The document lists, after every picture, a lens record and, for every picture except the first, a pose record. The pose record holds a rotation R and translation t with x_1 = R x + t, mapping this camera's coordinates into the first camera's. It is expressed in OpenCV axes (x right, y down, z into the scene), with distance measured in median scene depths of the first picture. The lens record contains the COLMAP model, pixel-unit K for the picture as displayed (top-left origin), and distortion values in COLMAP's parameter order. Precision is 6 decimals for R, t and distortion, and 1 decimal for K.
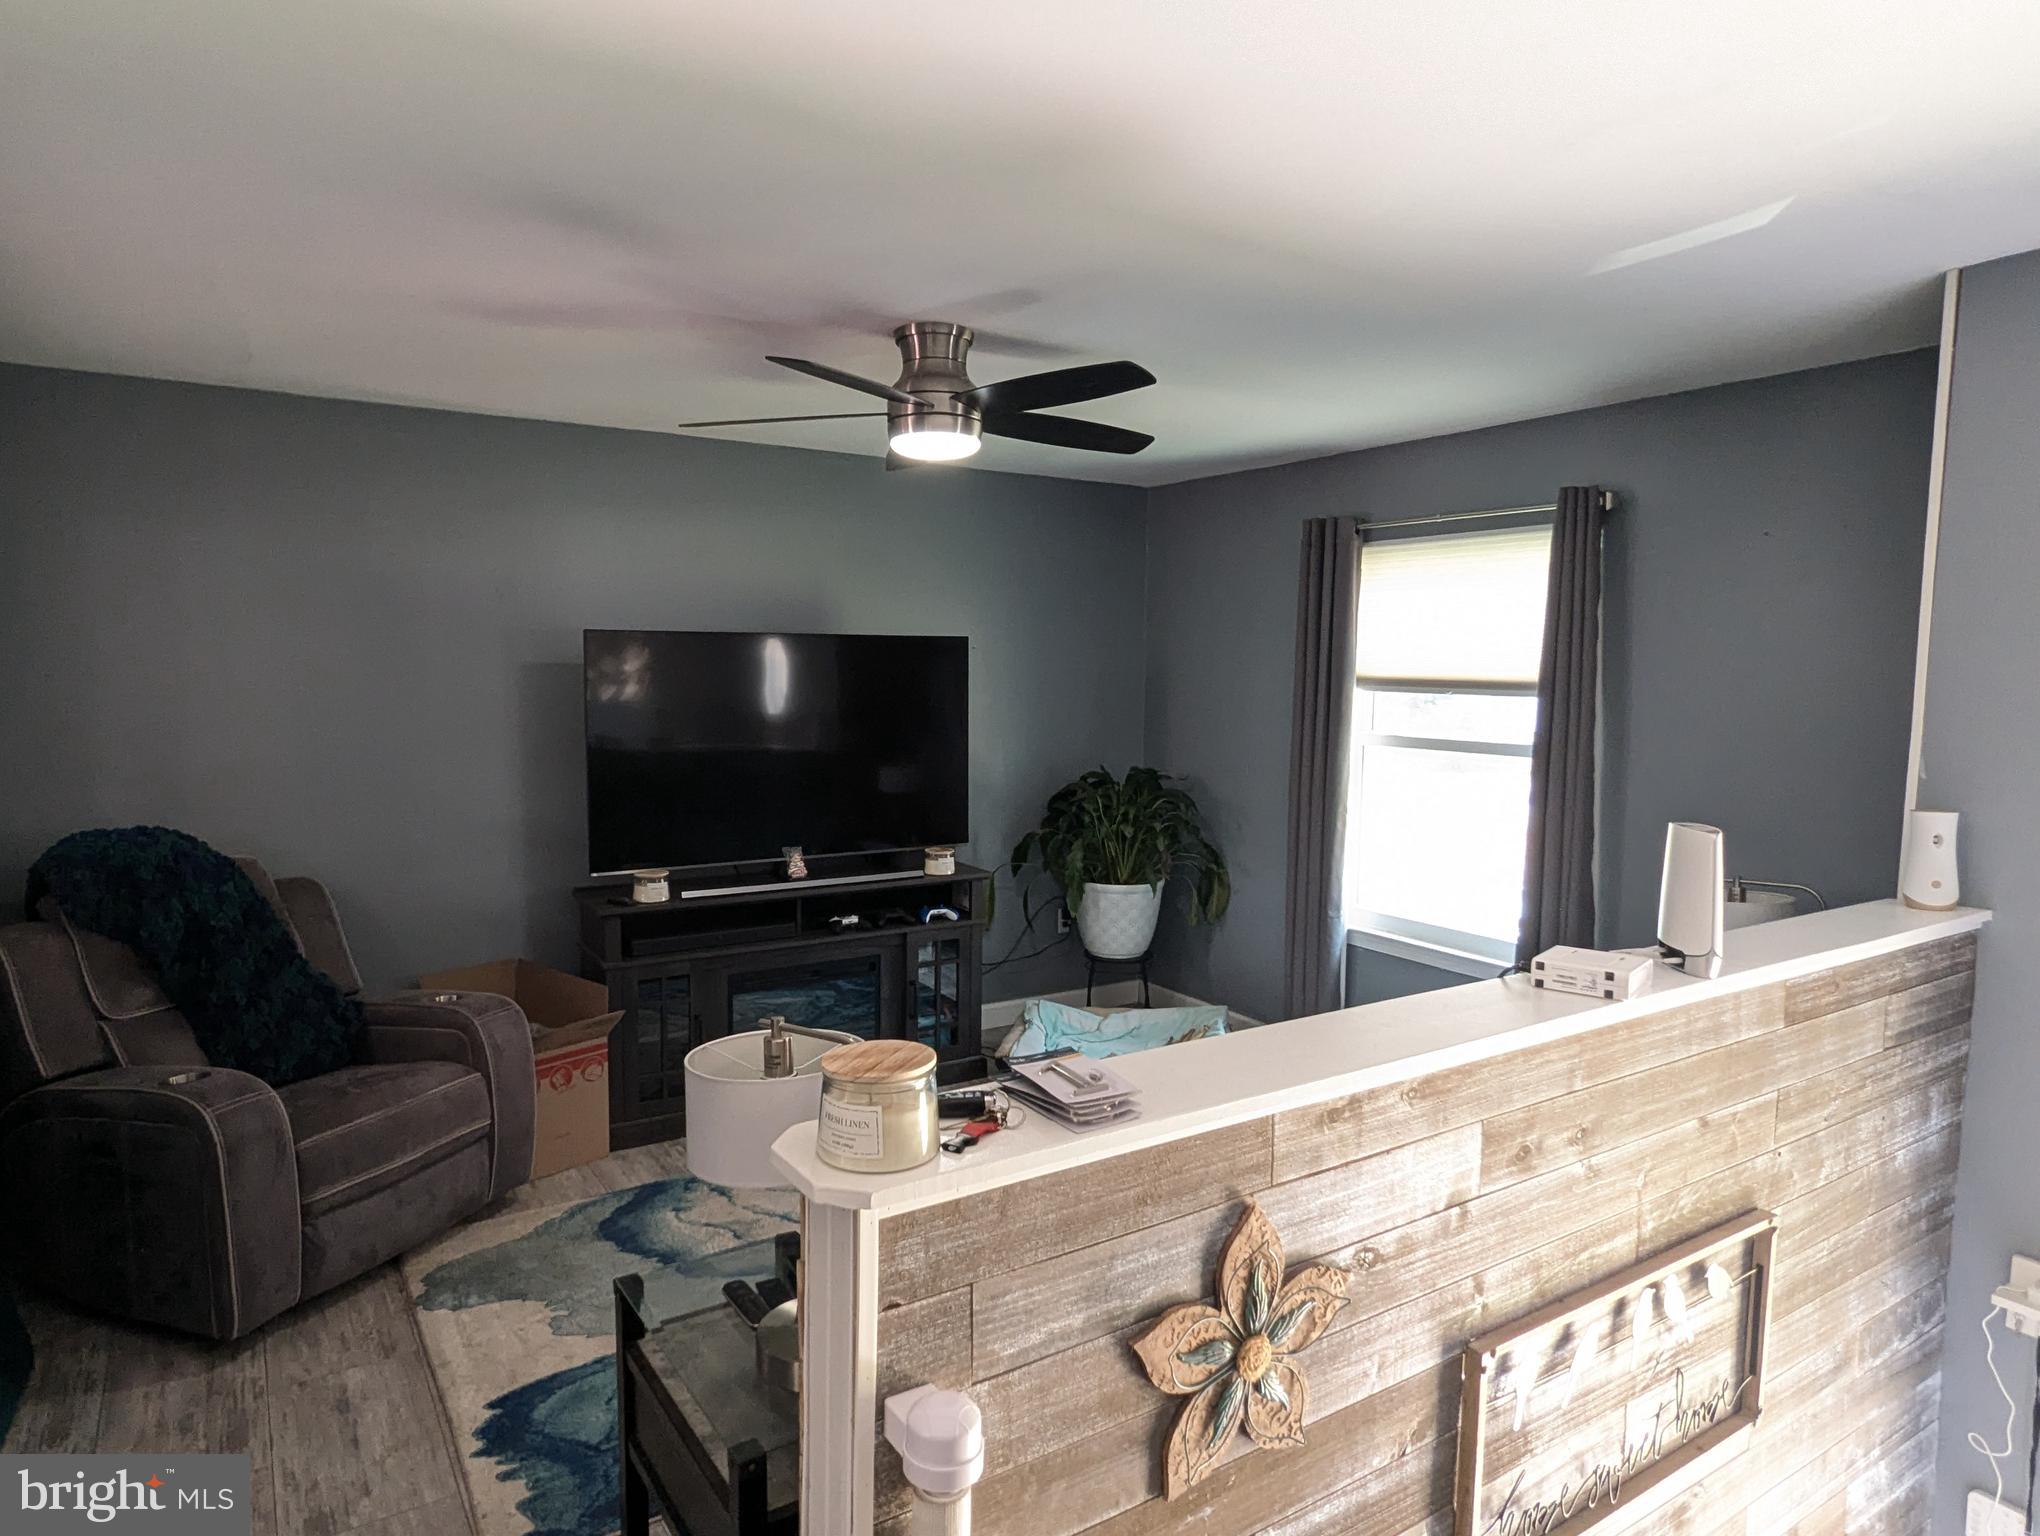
lens RADIAL K [[1229.1, 0, 1018.4], [0, 1229.1, 767.0], [0, 0, 1]] dist [0.001106, -0.001805]
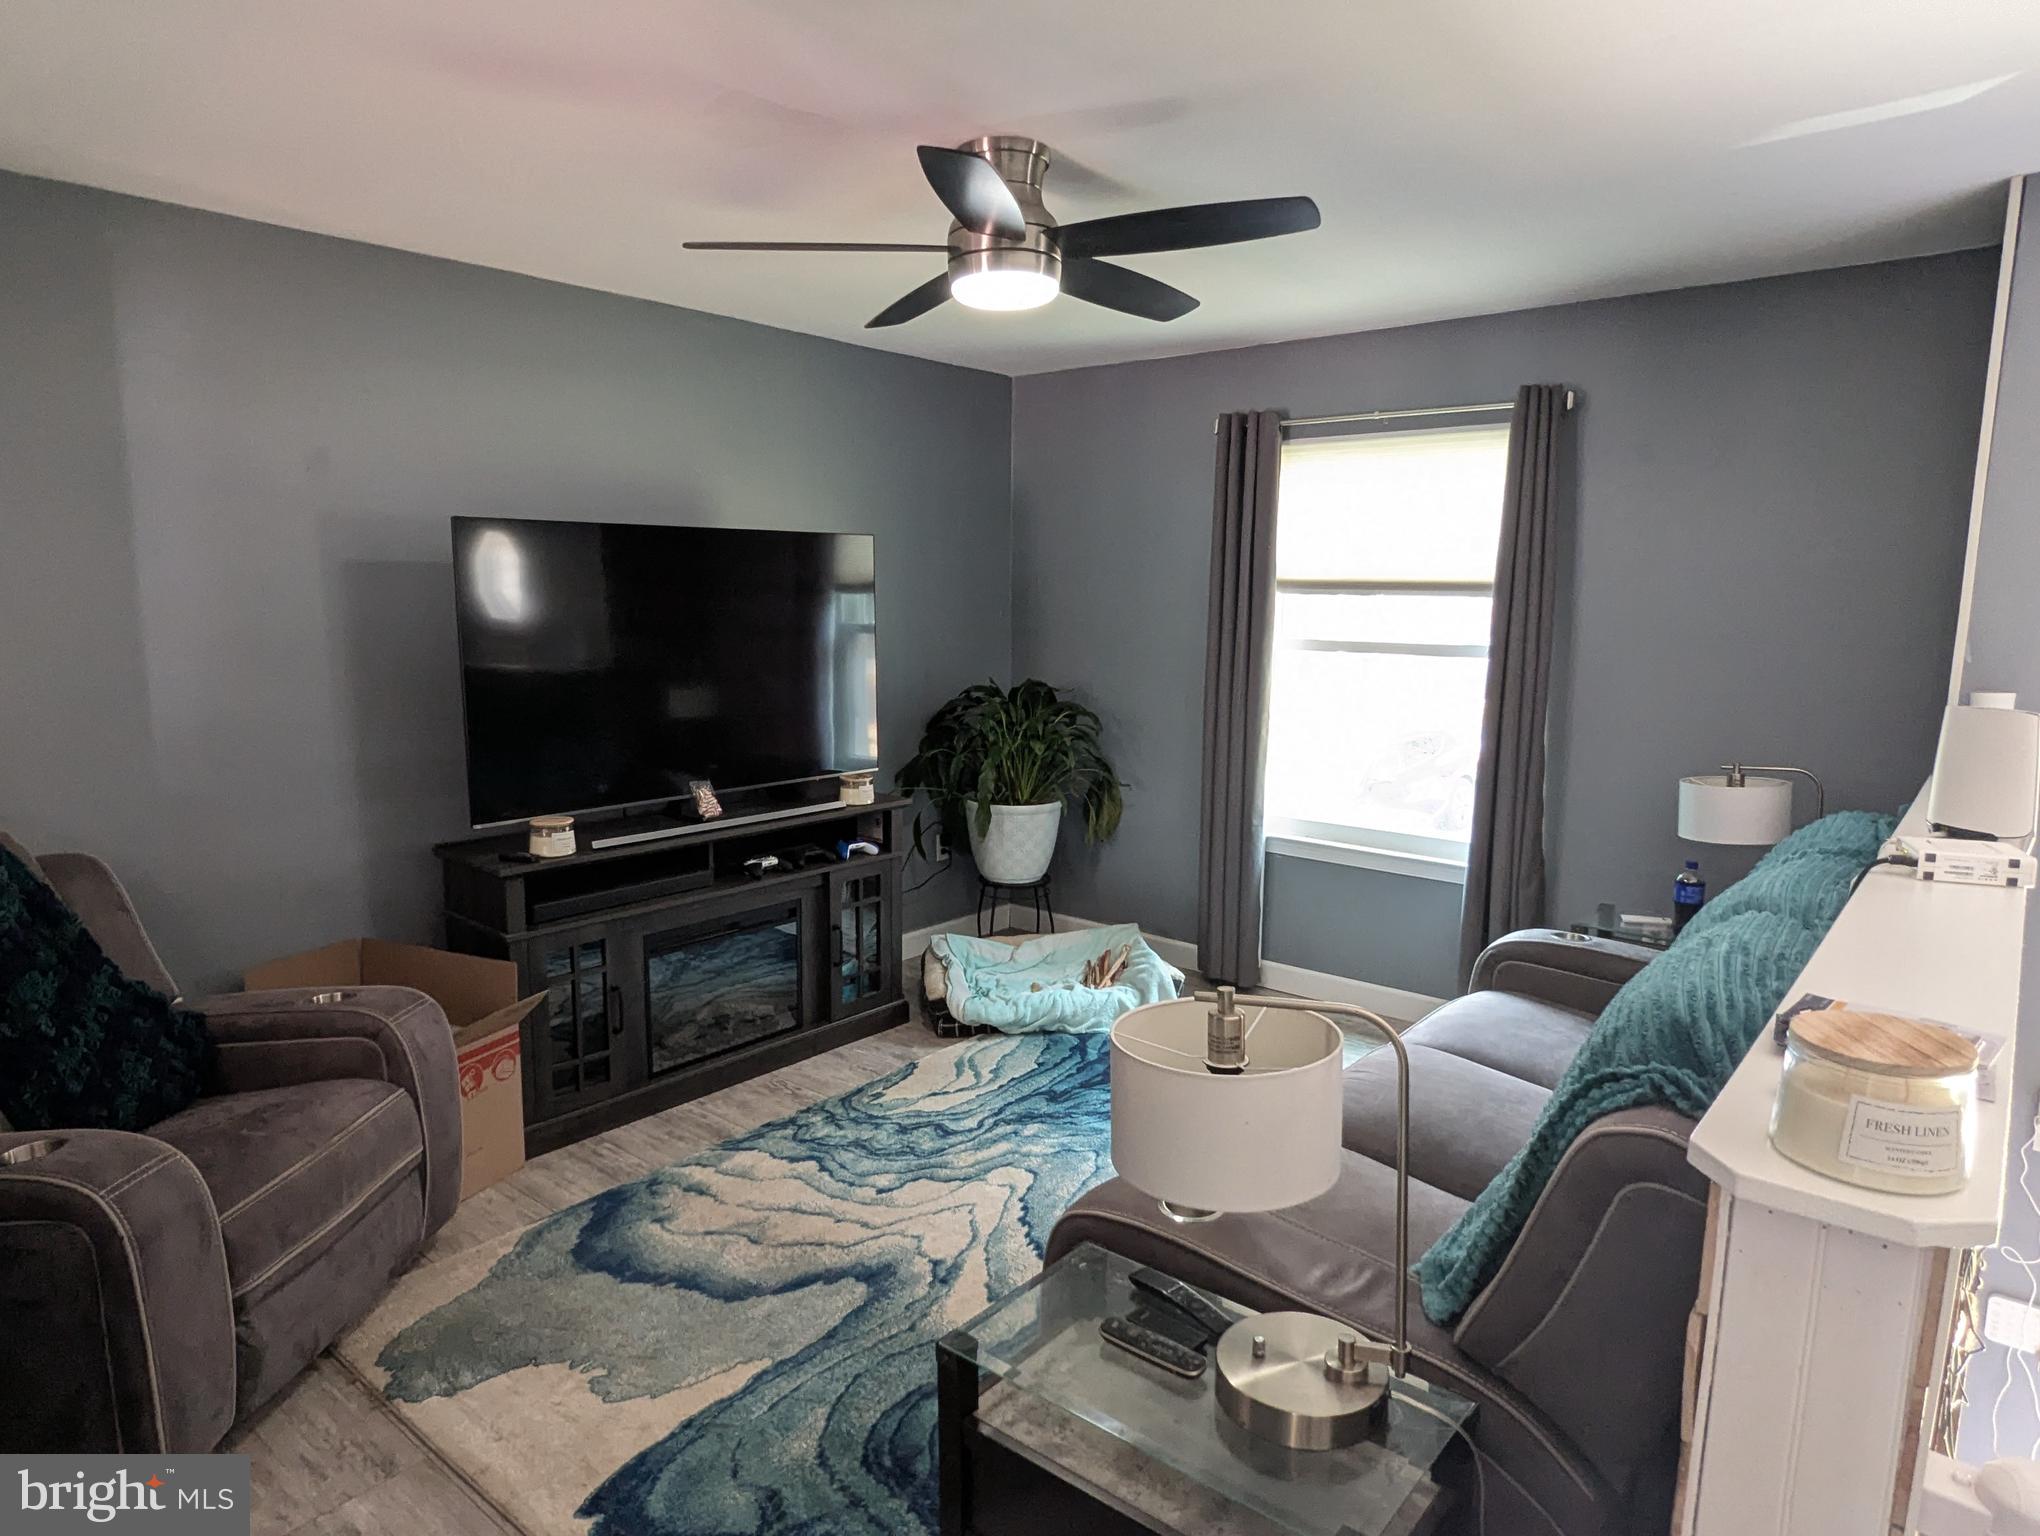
lens RADIAL K [[1229.1, 0, 1022.5], [0, 1229.1, 775.6], [0, 0, 1]] dist [0.001106, -0.001805]
pose [[0.955661, -0.046327, 0.290802, -0.256679], [0.025591, 0.996877, 0.074710, 0.004091], [-0.293355, -0.063956, 0.953862, 0.145762]]
